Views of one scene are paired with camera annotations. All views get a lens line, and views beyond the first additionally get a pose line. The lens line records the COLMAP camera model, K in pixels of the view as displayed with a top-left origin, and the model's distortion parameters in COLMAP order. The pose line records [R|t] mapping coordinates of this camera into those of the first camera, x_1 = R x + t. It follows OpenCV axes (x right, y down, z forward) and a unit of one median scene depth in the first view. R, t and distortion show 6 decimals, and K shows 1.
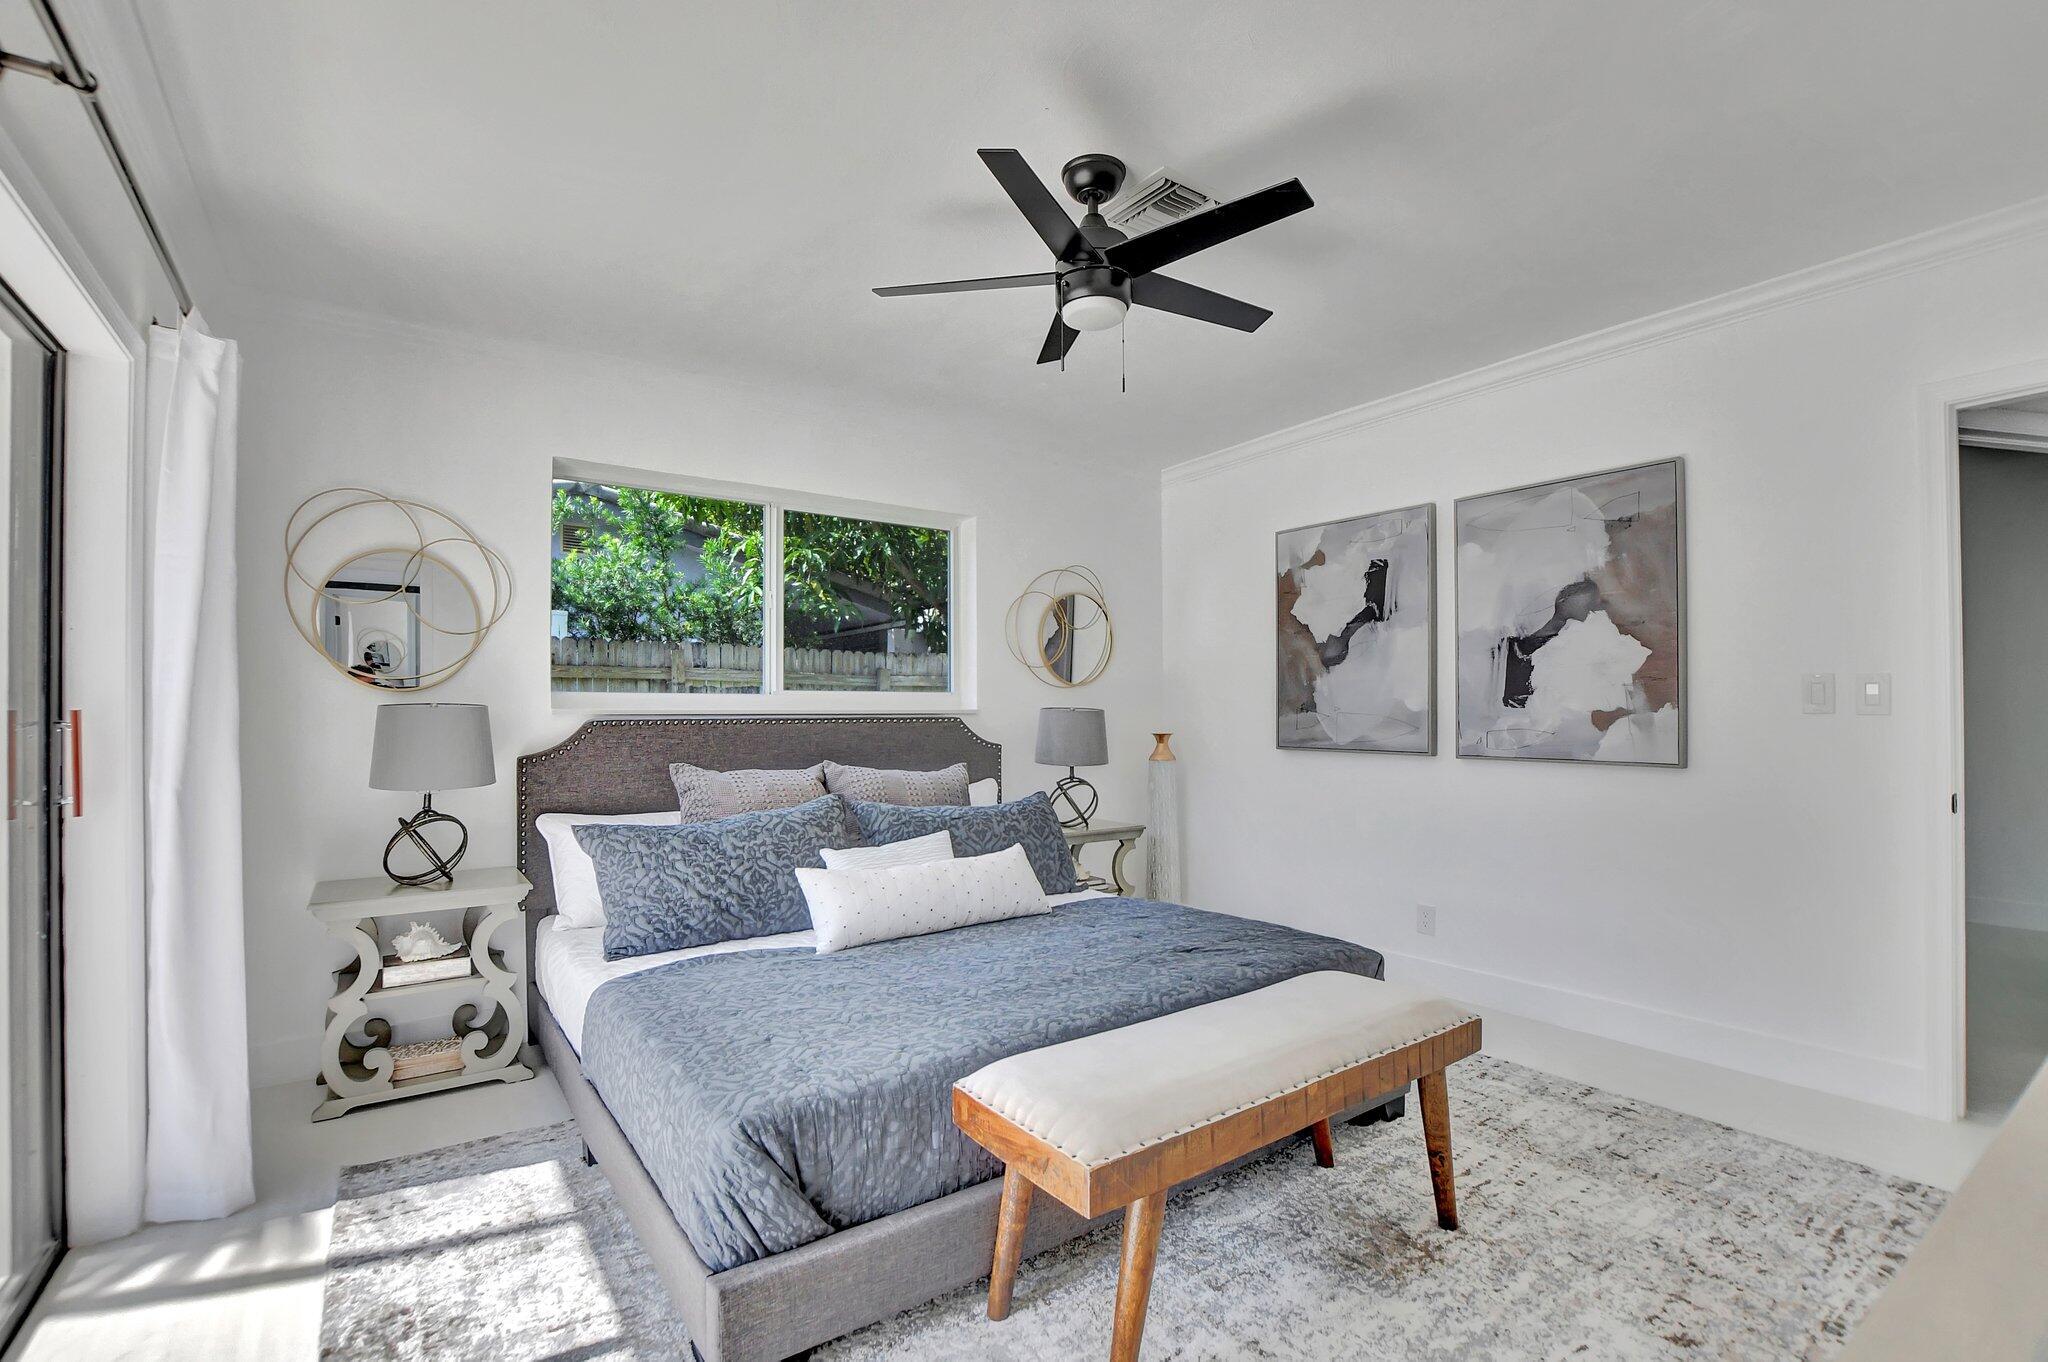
lens RADIAL K [[889.1, 0, 1029.0], [0, 889.1, 696.4], [0, 0, 1]] dist [-0.012196, 0.000133]
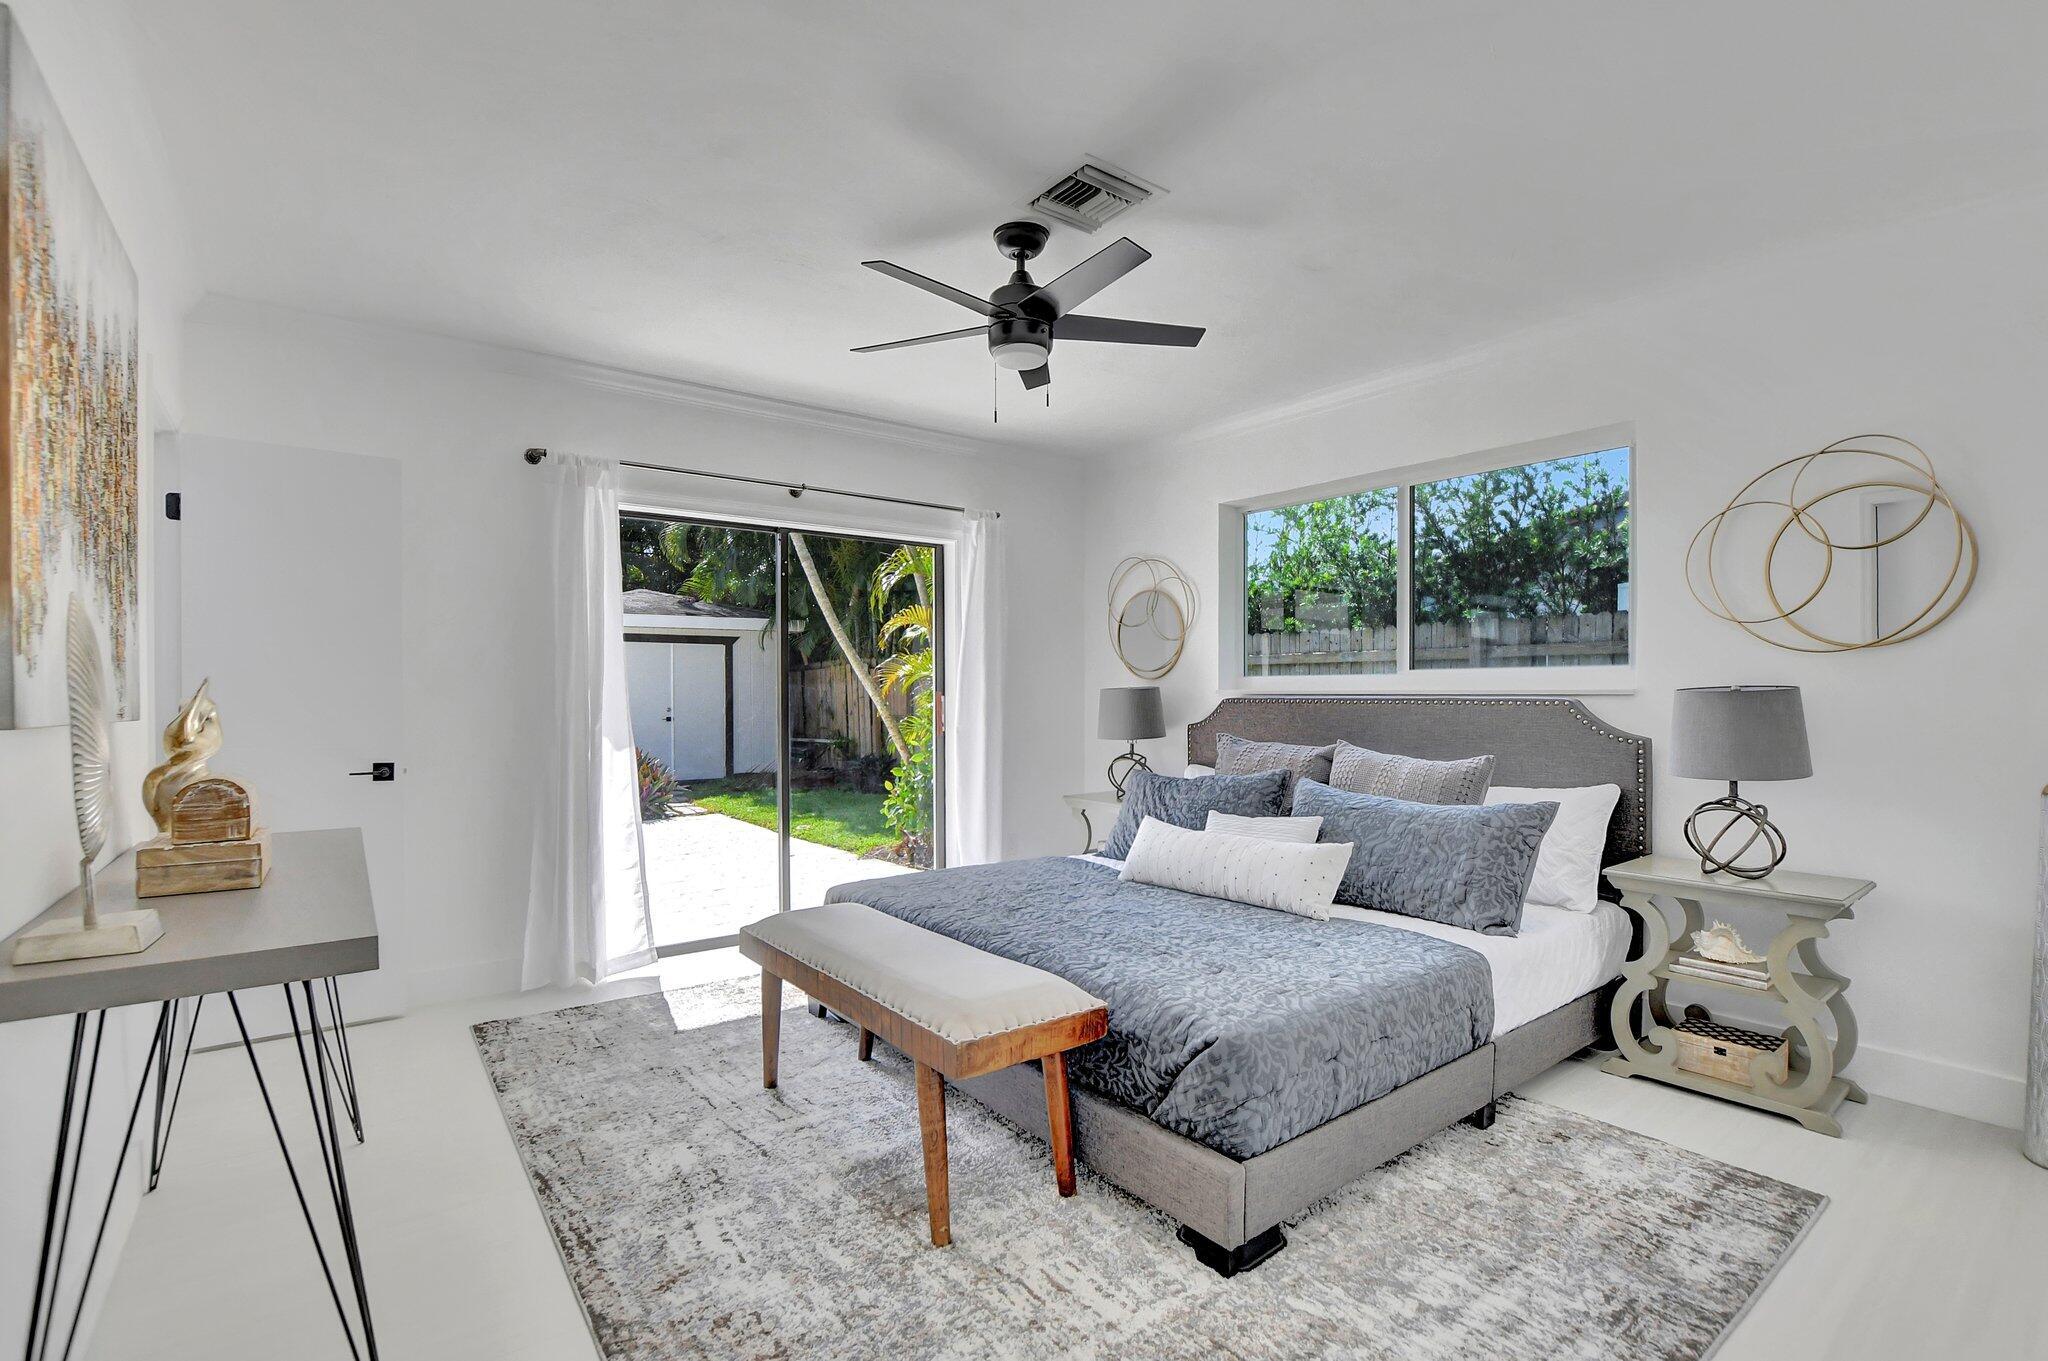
lens RADIAL K [[919.9, 0, 1000.1], [0, 919.9, 675.3], [0, 0, 1]] dist [-0.031665, 0.003657]
pose [[0.030008, -0.018470, -0.999379, 0.739717], [0.014079, 0.999738, -0.018054, 0.011356], [0.999450, -0.013529, 0.030261, 0.533189]]
